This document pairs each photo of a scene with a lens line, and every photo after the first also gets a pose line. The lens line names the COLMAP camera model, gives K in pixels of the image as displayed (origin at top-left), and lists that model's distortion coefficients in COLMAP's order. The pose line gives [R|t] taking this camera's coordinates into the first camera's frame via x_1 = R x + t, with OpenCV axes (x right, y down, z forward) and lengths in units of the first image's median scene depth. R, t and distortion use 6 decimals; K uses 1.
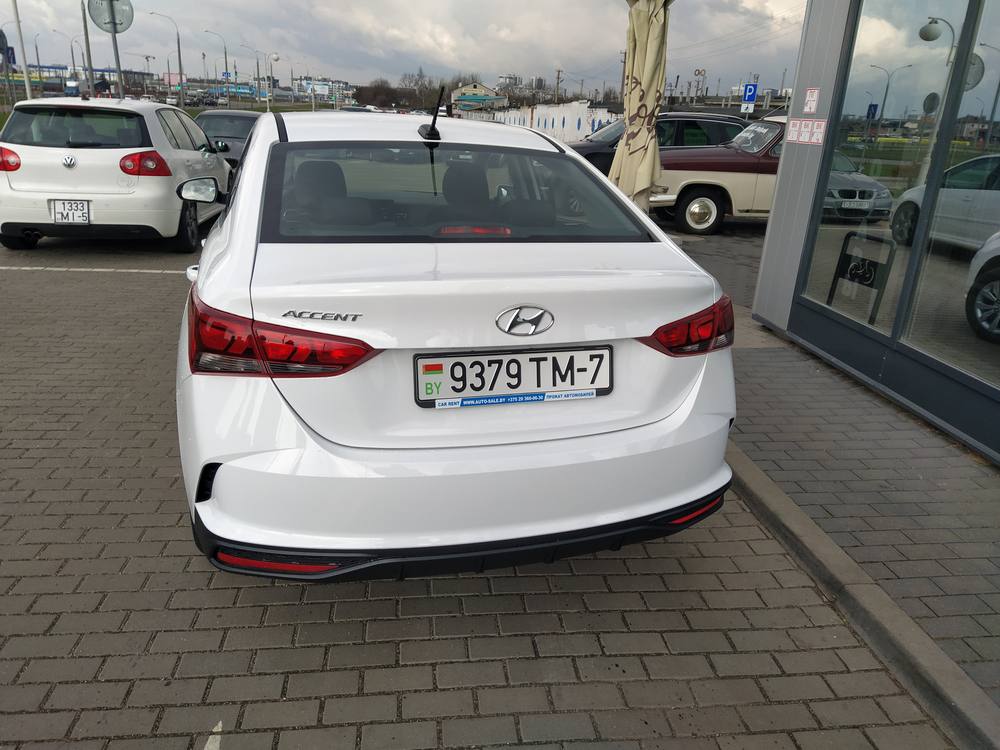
lens RADIAL K [[735.4, 0, 503.6], [0, 735.4, 371.9], [0, 0, 1]] dist [0.145139, -0.176261]
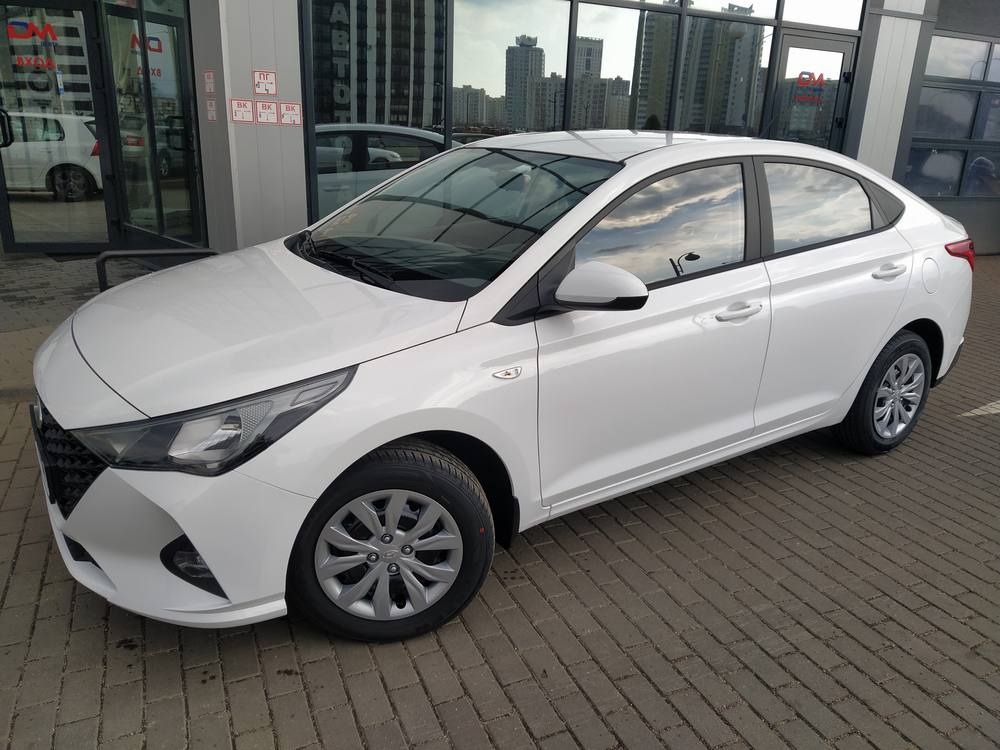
lens RADIAL K [[744.8, 0, 503.4], [0, 744.8, 358.4], [0, 0, 1]] dist [0.001209, 0.001383]
pose [[-0.295447, -0.343526, 0.891460, -0.526330], [0.255821, 0.870592, 0.420268, -0.265422], [-0.920471, 0.352221, -0.169333, 0.709295]]
